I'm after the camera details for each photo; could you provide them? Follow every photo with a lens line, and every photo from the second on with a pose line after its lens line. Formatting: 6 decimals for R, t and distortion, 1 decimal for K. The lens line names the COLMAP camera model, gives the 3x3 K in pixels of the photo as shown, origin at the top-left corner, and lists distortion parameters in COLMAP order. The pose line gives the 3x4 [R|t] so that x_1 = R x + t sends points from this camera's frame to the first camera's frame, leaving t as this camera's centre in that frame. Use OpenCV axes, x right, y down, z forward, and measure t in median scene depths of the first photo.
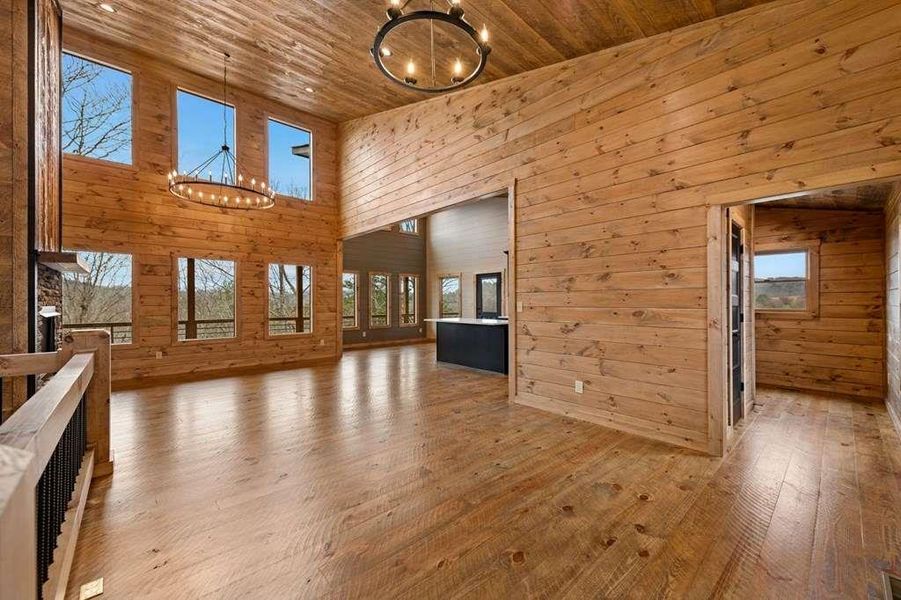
lens RADIAL K [[358.4, 0, 450.5], [0, 358.4, 300.0], [0, 0, 1]] dist [-0.000364, -0.000081]
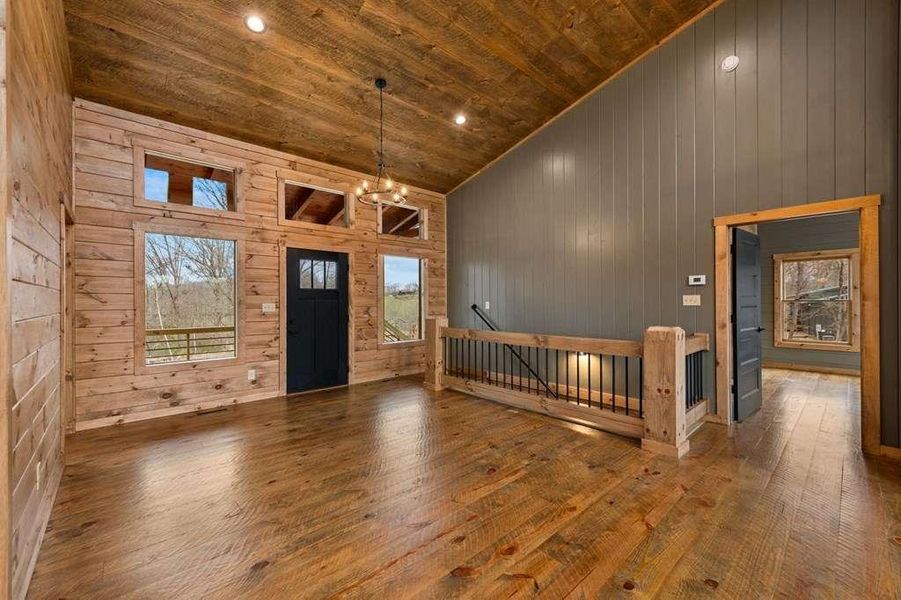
lens RADIAL K [[358.4, 0, 450.5], [0, 358.4, 300.0], [0, 0, 1]] dist [-0.000364, -0.000081]
pose [[-0.999989, 0.000325, -0.004688, -0.197676], [0.000353, 0.999982, -0.005921, -0.003044], [0.004686, -0.005923, -0.999971, 1.354950]]
